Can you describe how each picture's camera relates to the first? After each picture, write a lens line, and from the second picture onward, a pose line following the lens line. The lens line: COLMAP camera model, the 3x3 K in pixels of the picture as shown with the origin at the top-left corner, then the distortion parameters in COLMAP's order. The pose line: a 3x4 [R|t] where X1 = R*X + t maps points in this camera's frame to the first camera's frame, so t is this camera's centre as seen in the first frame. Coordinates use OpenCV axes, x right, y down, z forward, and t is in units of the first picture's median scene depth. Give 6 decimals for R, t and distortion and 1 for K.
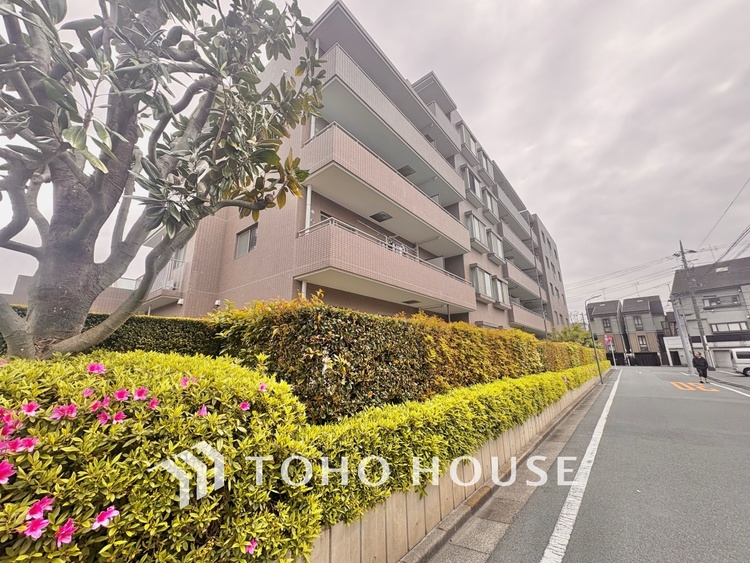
lens RADIAL K [[297.3, 0, 377.2], [0, 297.3, 281.7], [0, 0, 1]] dist [0.000254, -0.000222]
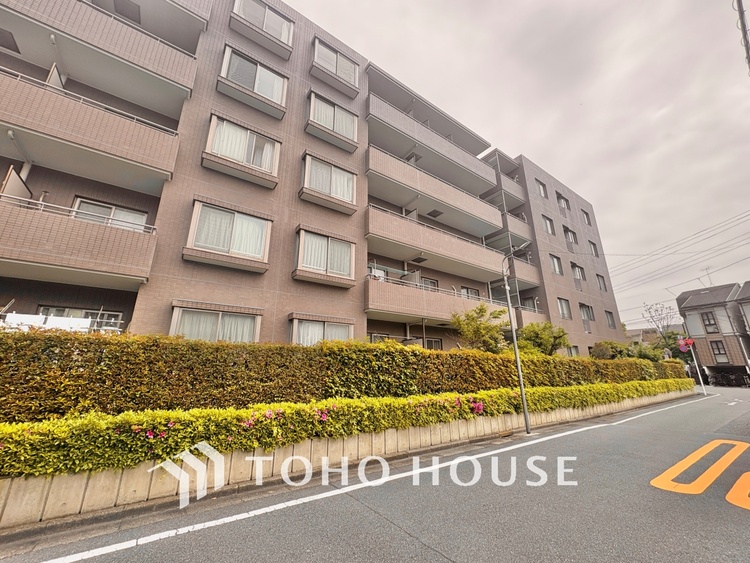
lens RADIAL K [[297.3, 0, 367.6], [0, 297.3, 289.2], [0, 0, 1]] dist [0.000254, -0.000222]
pose [[0.959951, -0.074916, -0.269966, 0.458283], [0.068363, 0.997094, -0.033610, 0.088145], [0.271699, 0.013808, 0.962283, 0.342002]]
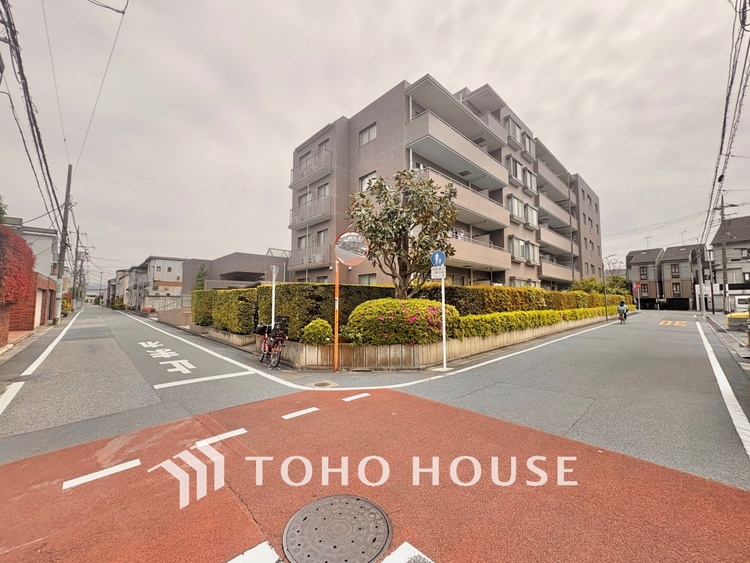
lens RADIAL K [[297.3, 0, 377.7], [0, 297.3, 281.7], [0, 0, 1]] dist [0.000254, -0.000222]
pose [[0.992929, 0.002270, -0.118691, -0.078224], [0.019967, 0.982380, 0.185823, -0.071526], [0.117021, -0.186879, 0.975388, -0.281609]]
